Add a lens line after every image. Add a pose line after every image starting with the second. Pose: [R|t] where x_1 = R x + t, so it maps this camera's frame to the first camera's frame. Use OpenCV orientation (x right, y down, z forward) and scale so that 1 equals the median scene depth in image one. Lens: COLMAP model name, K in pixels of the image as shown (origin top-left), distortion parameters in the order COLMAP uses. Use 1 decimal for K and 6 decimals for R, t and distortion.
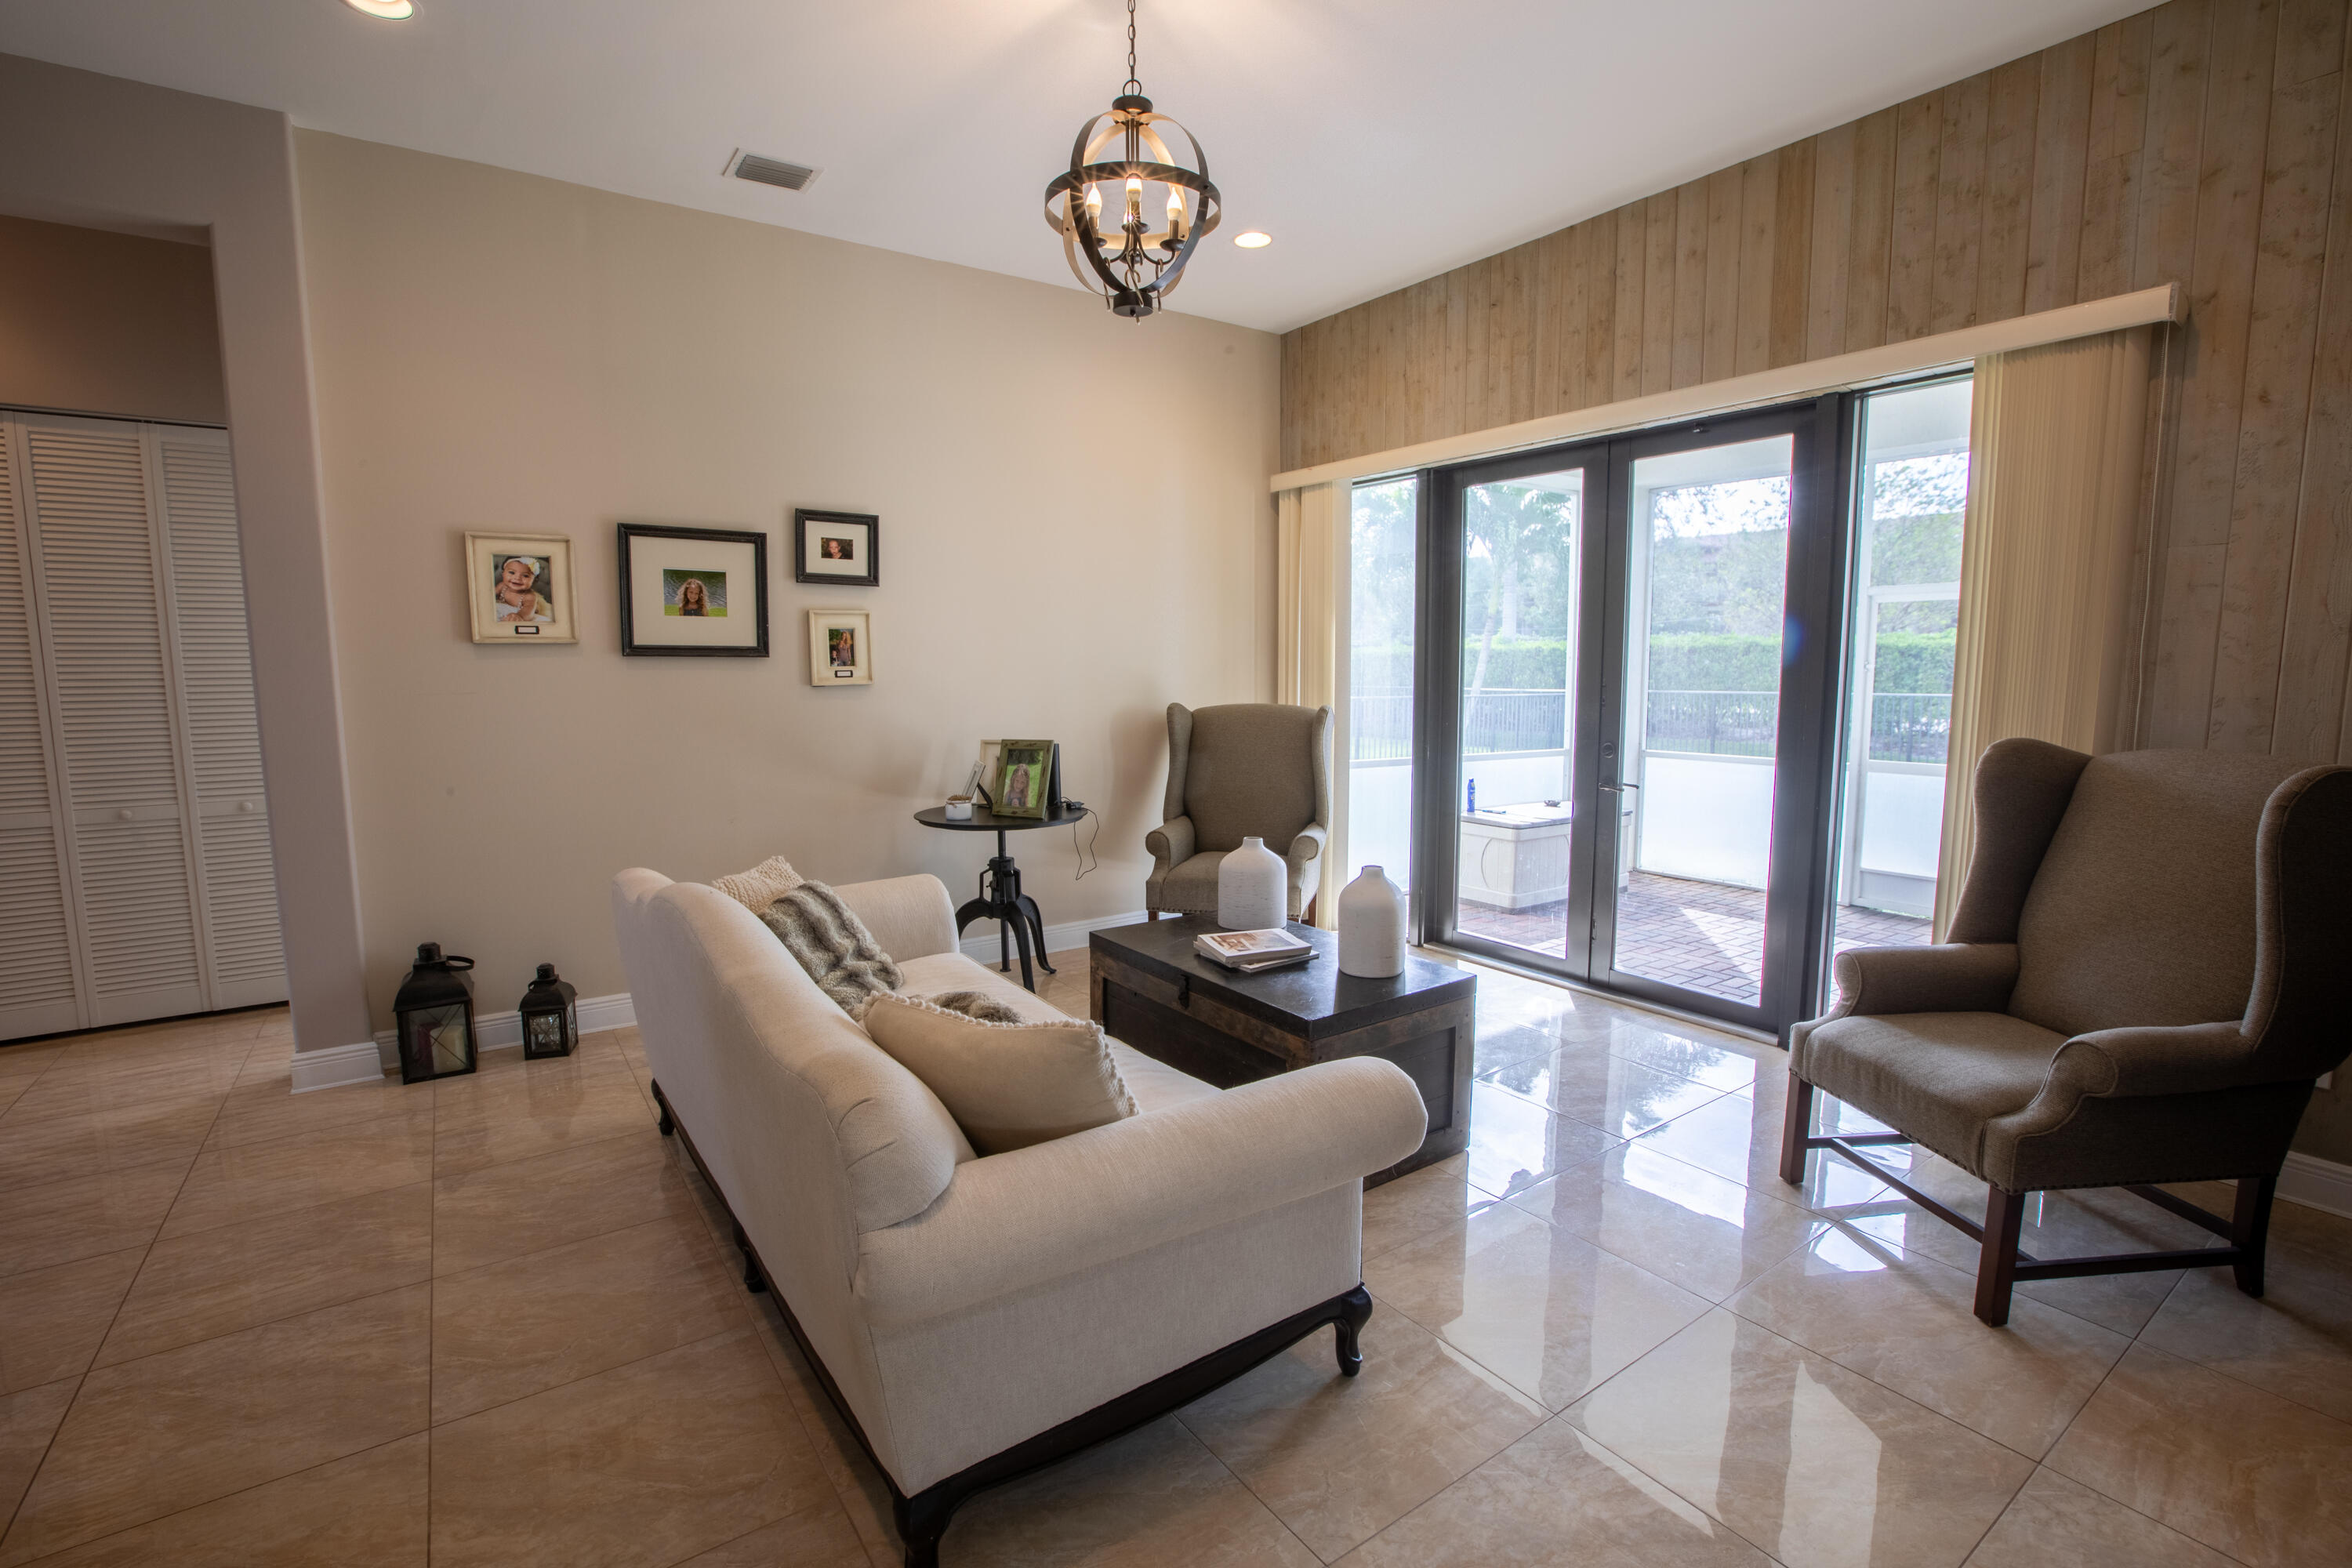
lens RADIAL K [[1076.2, 0, 1177.1], [0, 1076.2, 790.6], [0, 0, 1]] dist [-0.030215, 0.011092]
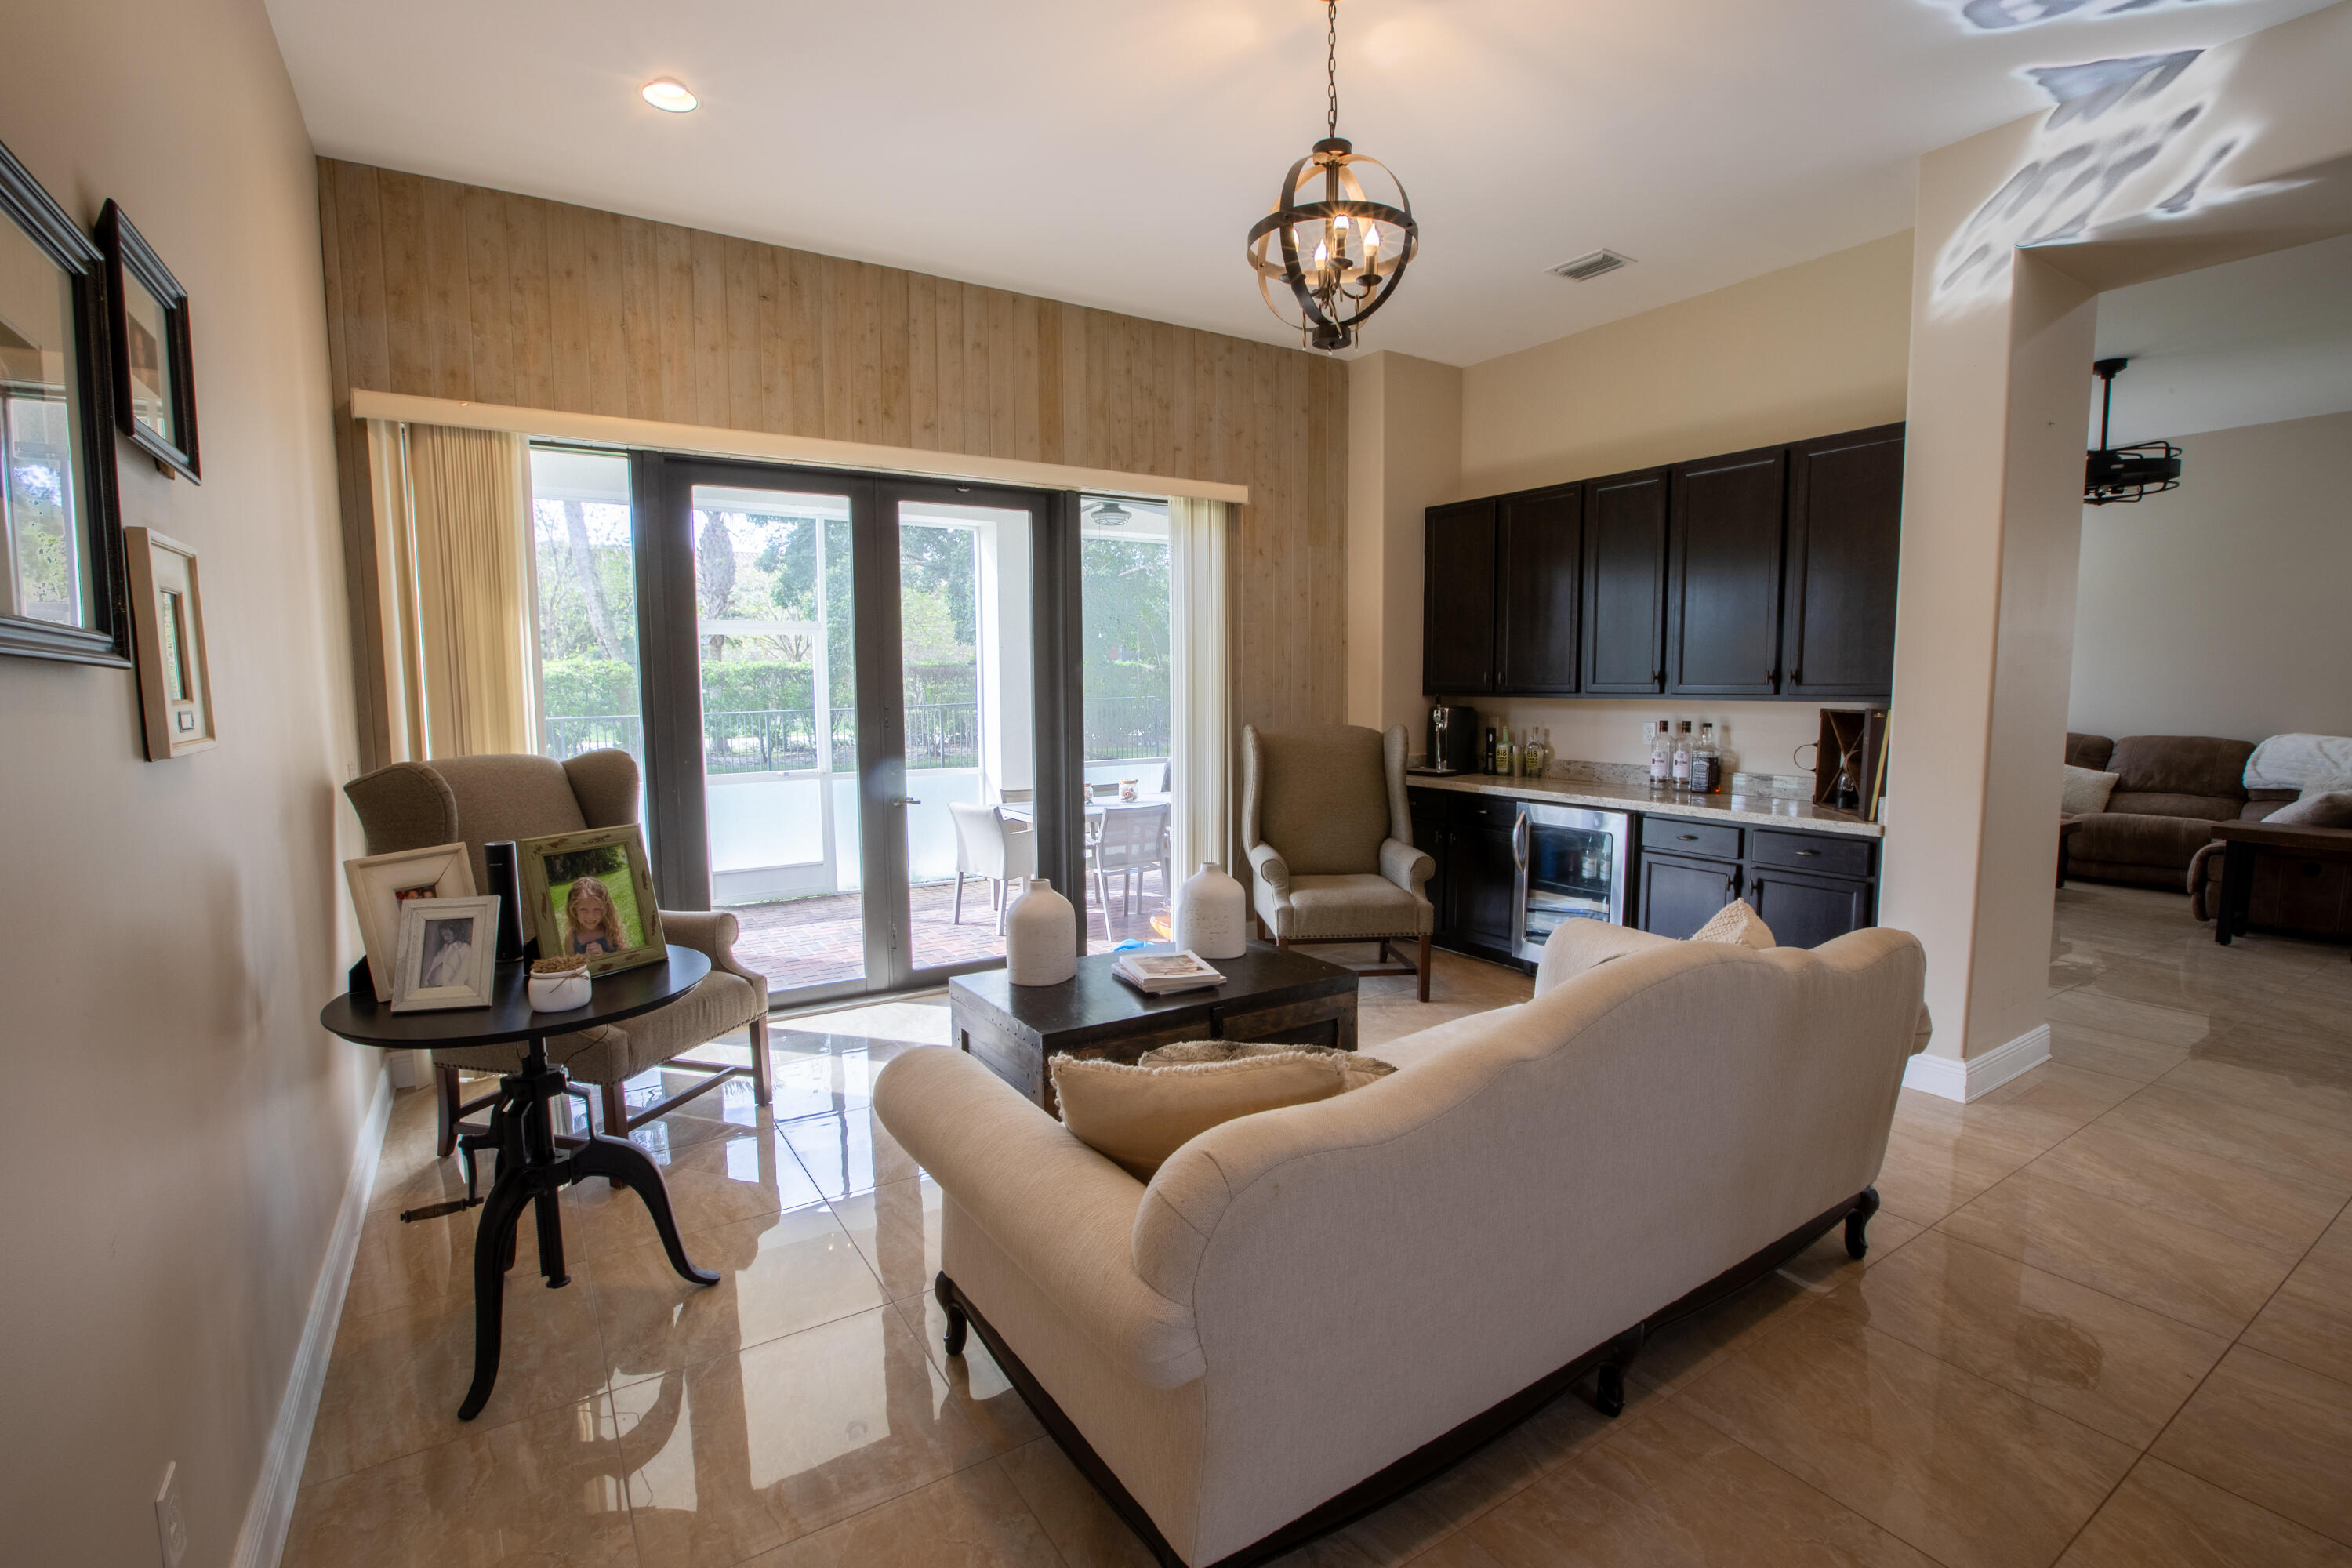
lens RADIAL K [[1076.2, 0, 1155.3], [0, 1076.2, 797.4], [0, 0, 1]] dist [-0.030215, 0.011092]
pose [[0.049884, -0.103959, 0.993330, -0.699607], [0.127139, 0.987138, 0.096926, -0.085340], [-0.990630, 0.121455, 0.062460, 0.726877]]
